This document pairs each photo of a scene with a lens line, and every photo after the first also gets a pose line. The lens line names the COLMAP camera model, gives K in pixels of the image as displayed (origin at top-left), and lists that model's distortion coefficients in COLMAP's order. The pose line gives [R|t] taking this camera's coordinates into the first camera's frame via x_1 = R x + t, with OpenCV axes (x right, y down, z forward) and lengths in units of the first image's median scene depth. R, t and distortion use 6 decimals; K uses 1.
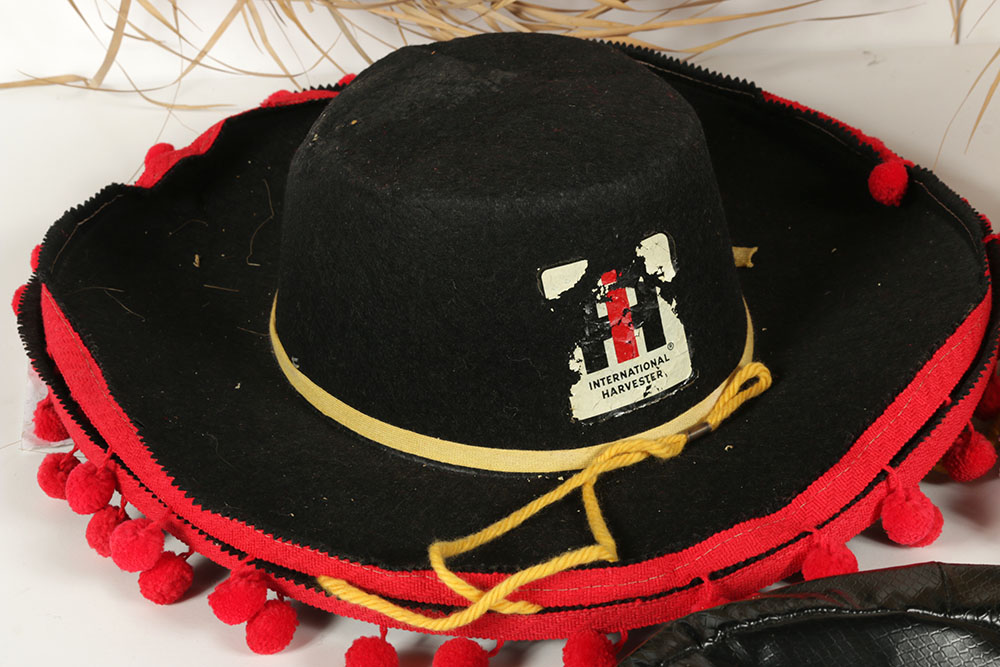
lens RADIAL K [[1837.0, 0, 500.6], [0, 1837.0, 334.5], [0, 0, 1]] dist [0.003702, 0.000000]
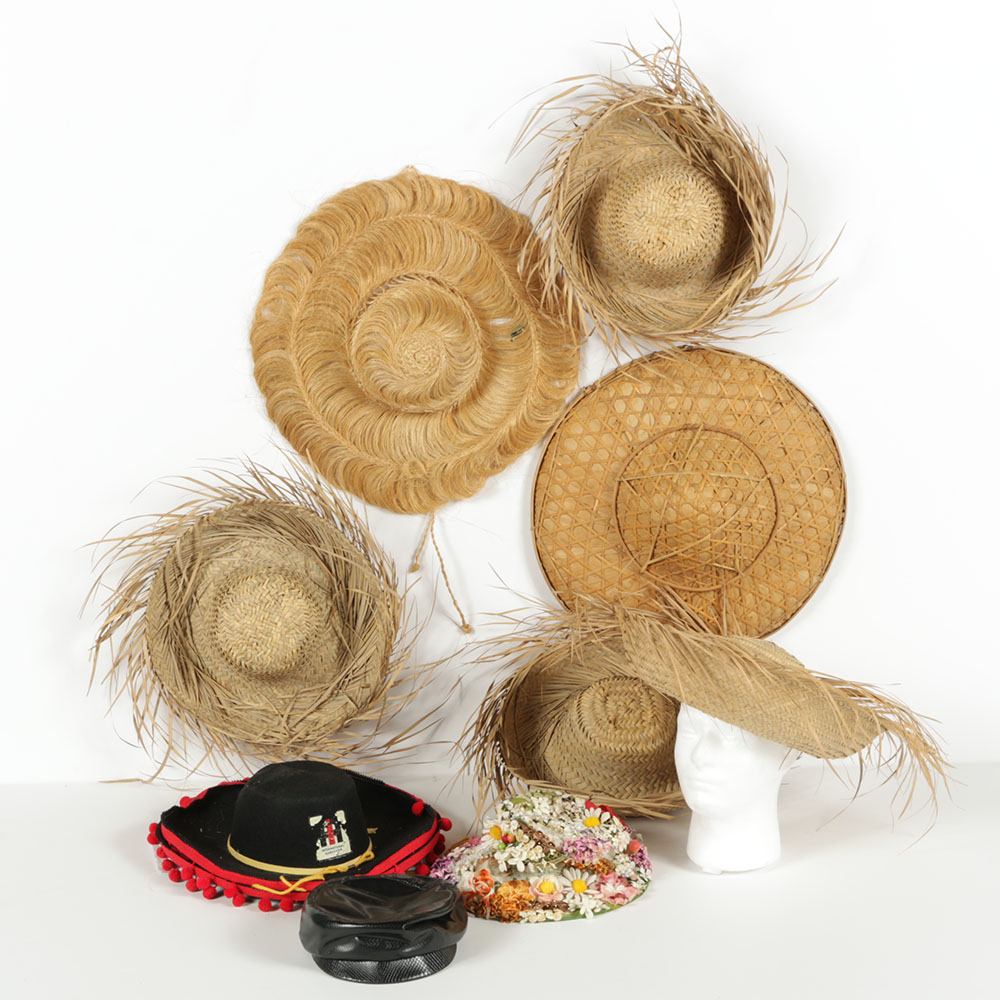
lens RADIAL K [[2818.6, 0, 501.8], [0, 2818.6, 499.3], [0, 0, 1]] dist [-0.069869, 0.000000]
pose [[0.997073, 0.033831, 0.068567, -0.003212], [-0.012423, 0.956547, -0.291313, 0.996443], [-0.075443, 0.289608, 0.954167, -4.641257]]
